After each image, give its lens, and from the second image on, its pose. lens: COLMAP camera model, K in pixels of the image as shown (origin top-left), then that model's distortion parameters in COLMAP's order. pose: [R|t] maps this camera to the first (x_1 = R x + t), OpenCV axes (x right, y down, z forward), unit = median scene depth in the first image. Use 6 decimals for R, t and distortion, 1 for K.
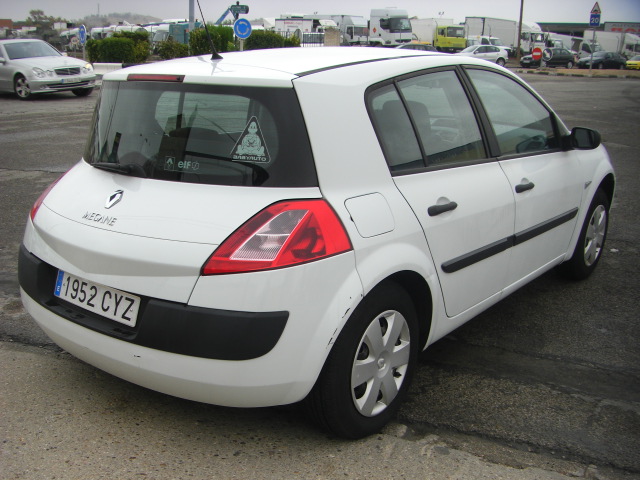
lens RADIAL K [[714.3, 0, 290.7], [0, 714.3, 299.1], [0, 0, 1]] dist [-0.143925, 0.008404]
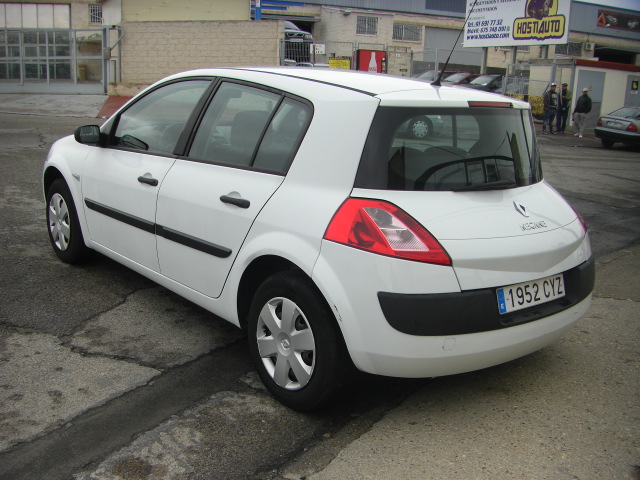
lens RADIAL K [[714.3, 0, 290.7], [0, 714.3, 299.1], [0, 0, 1]] dist [-0.143925, 0.008404]
pose [[0.207648, -0.303117, 0.930055, -1.425322], [0.290168, 0.927072, 0.237361, -0.380989], [-0.934176, 0.220584, 0.280459, 1.034097]]
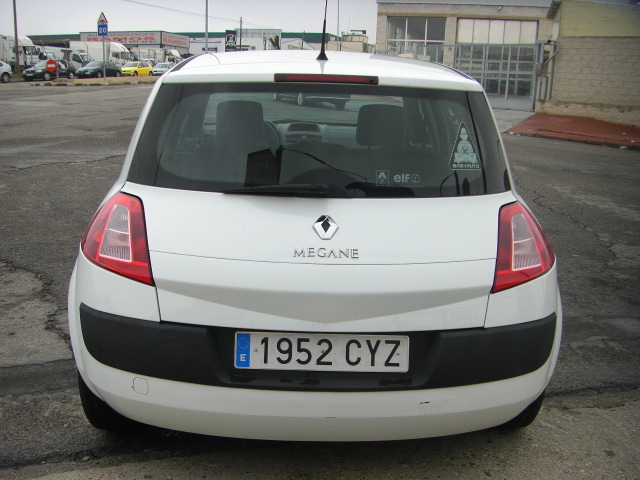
lens RADIAL K [[714.3, 0, 290.7], [0, 714.3, 299.1], [0, 0, 1]] dist [-0.143925, 0.008404]
pose [[0.763889, -0.188147, 0.617311, -0.775843], [0.198939, 0.978626, 0.052094, -0.109216], [-0.613919, 0.083013, 0.784992, 0.381662]]
